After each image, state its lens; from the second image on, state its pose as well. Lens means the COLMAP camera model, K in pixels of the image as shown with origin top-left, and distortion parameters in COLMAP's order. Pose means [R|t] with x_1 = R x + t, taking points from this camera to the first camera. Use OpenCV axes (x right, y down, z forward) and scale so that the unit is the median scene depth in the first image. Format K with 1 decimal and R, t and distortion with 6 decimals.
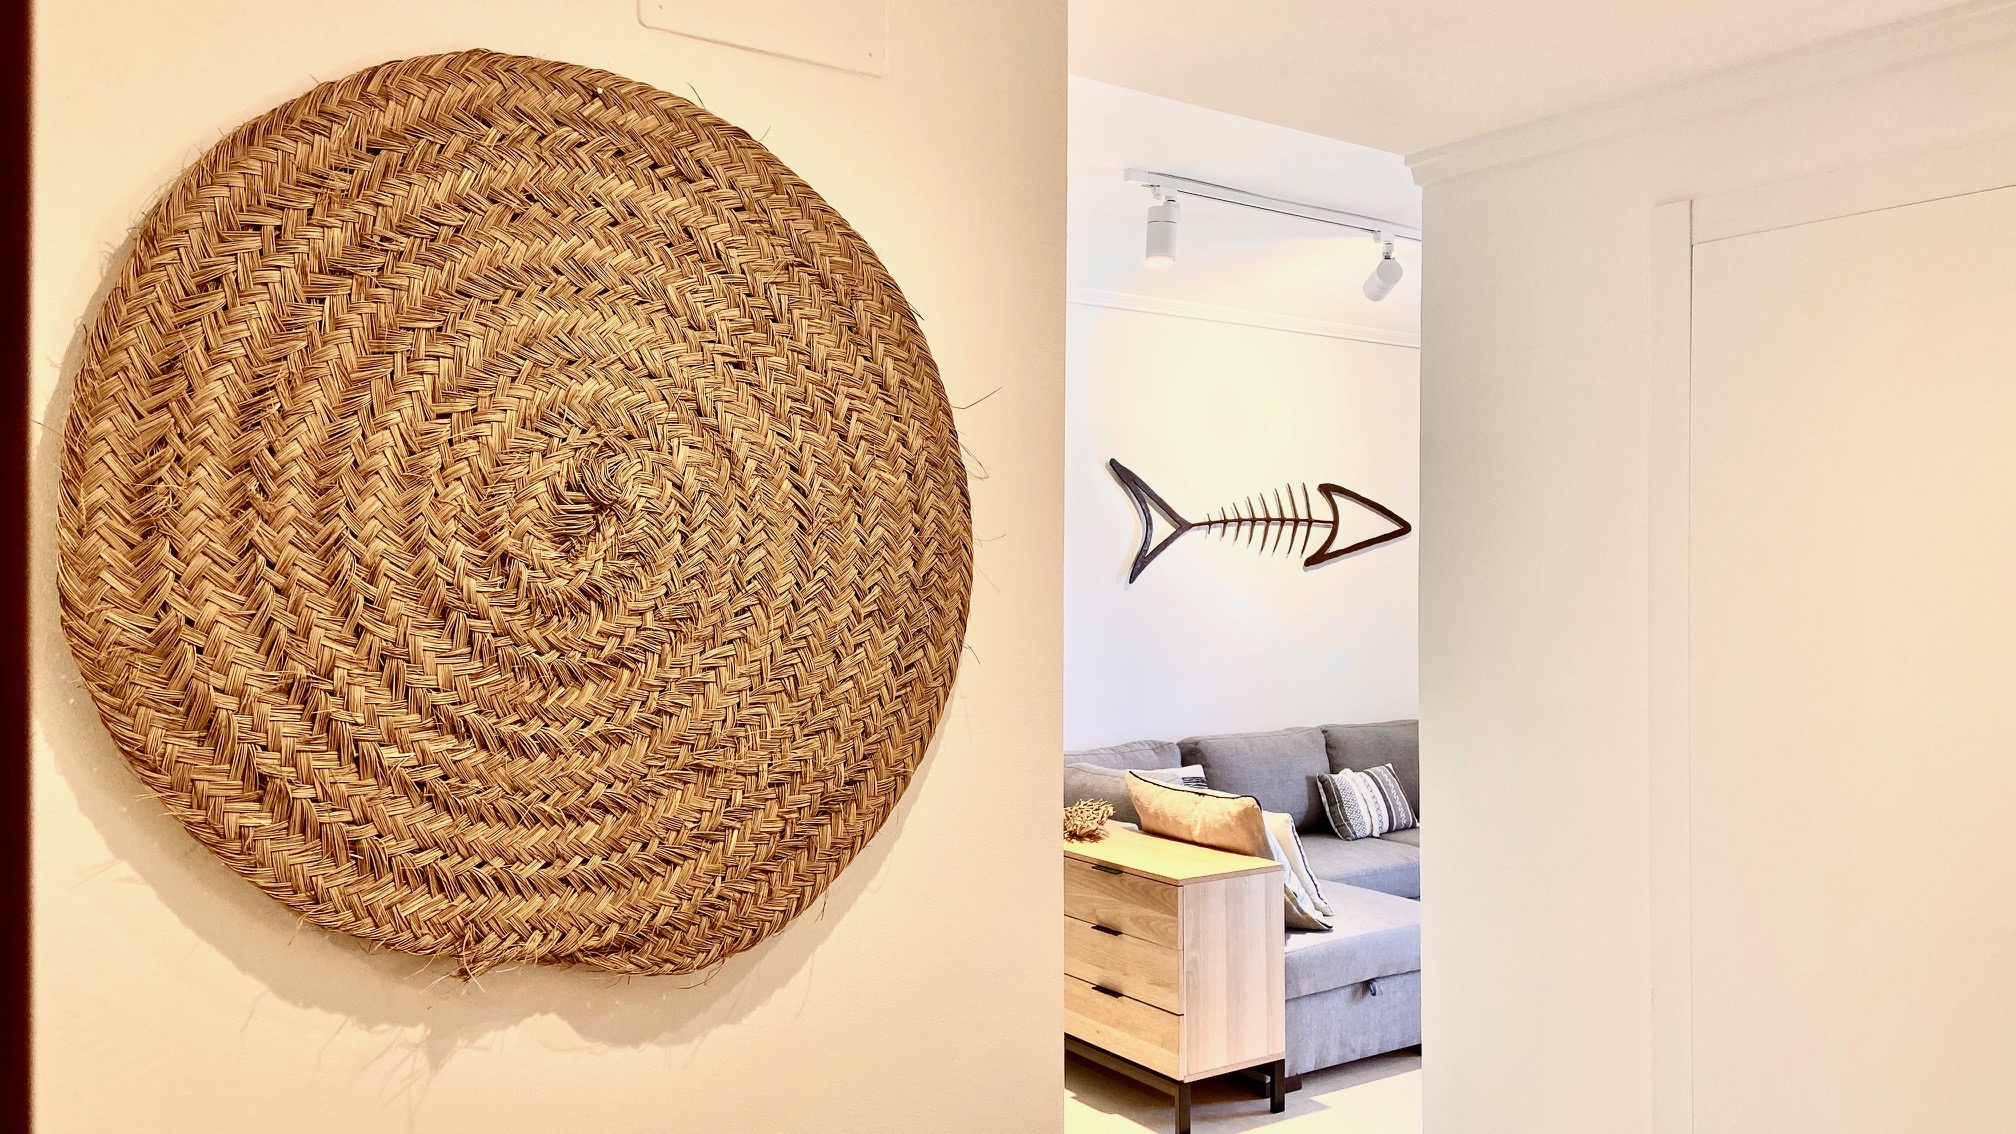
lens RADIAL K [[1480.2, 0, 1008.0], [0, 1480.2, 567.0], [0, 0, 1]] dist [0.001328, 0.000137]
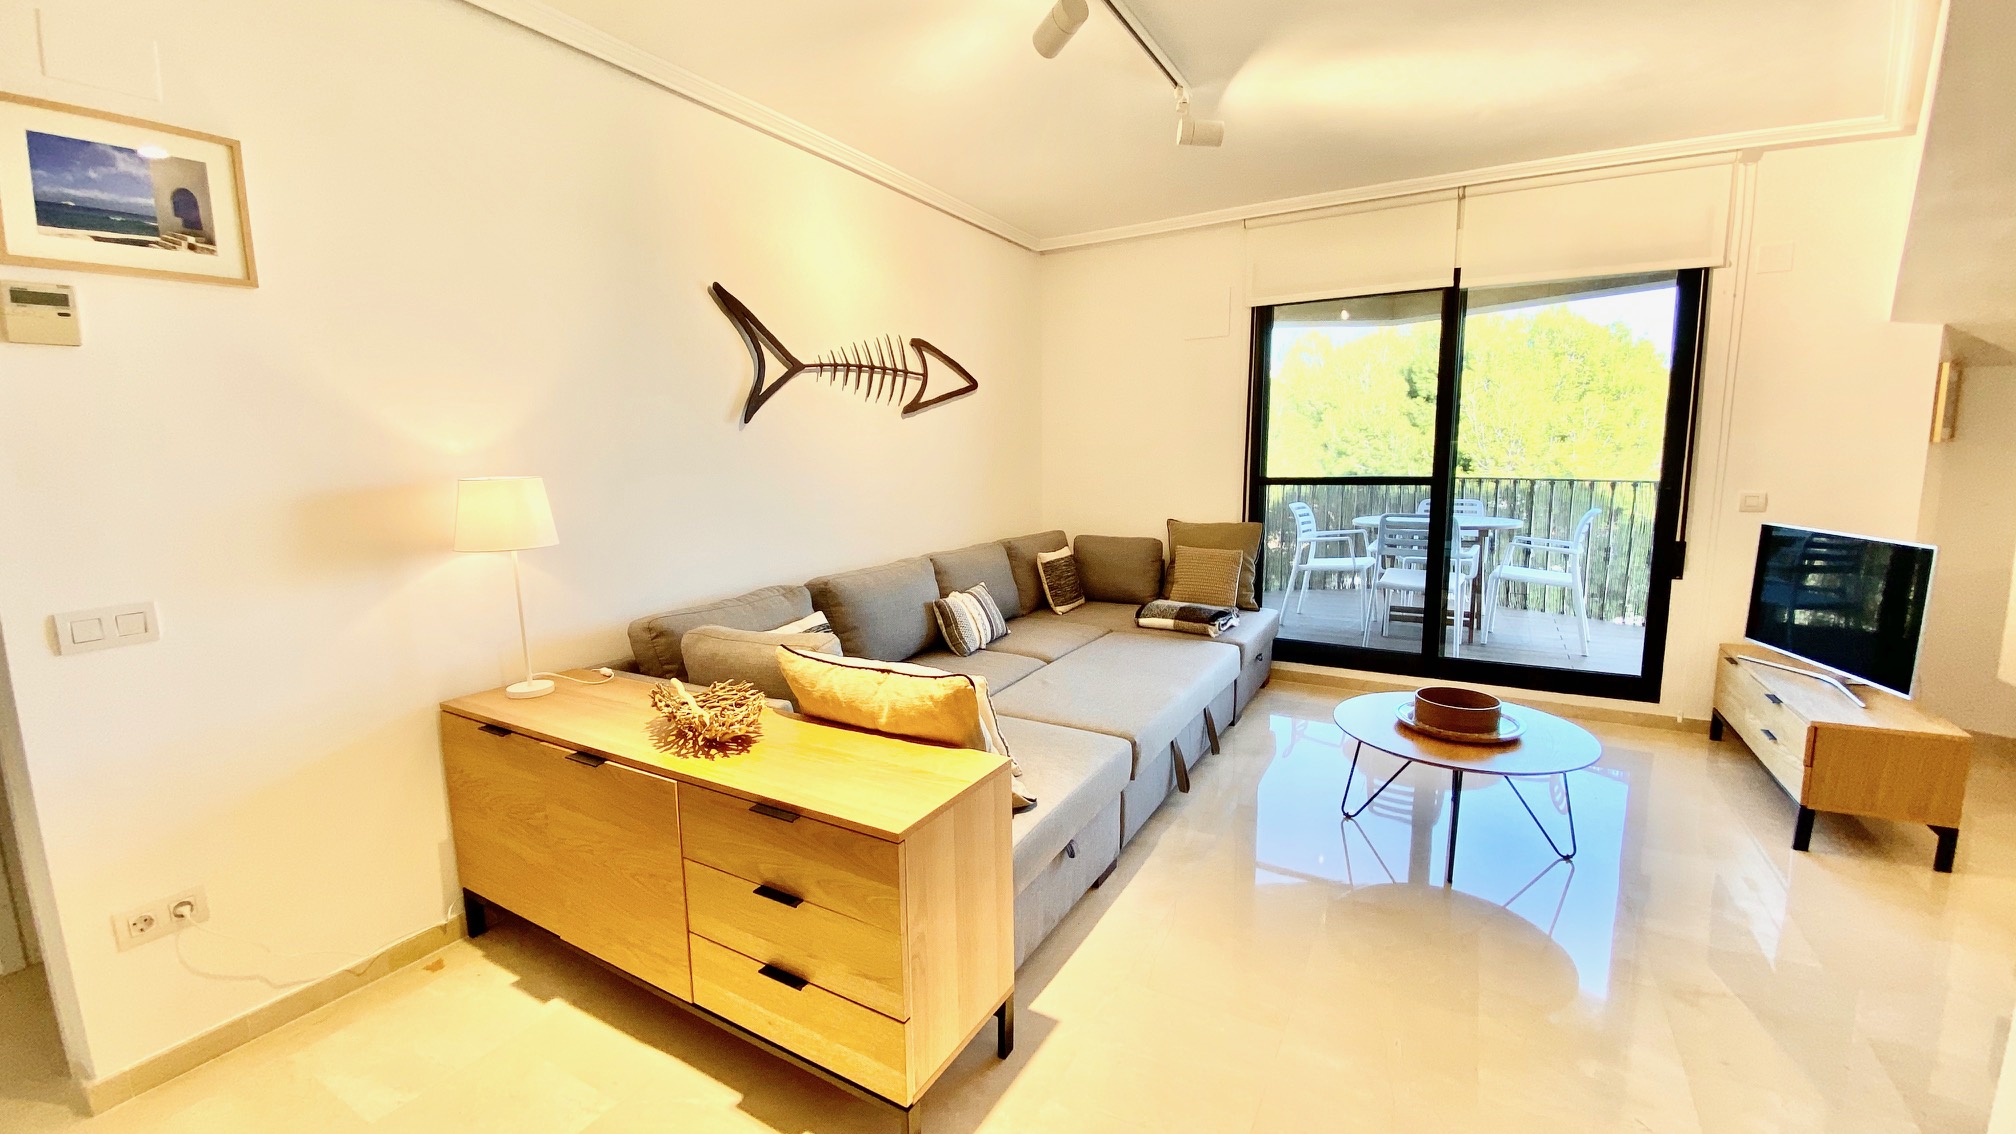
lens RADIAL K [[790.0, 0, 1008.0], [0, 790.0, 567.0], [0, 0, 1]] dist [0.041157, -0.039488]
pose [[0.905134, -0.076434, 0.418199, 0.014326], [0.015424, 0.988961, 0.147369, 0.029426], [-0.424846, -0.126938, 0.896322, 0.450310]]
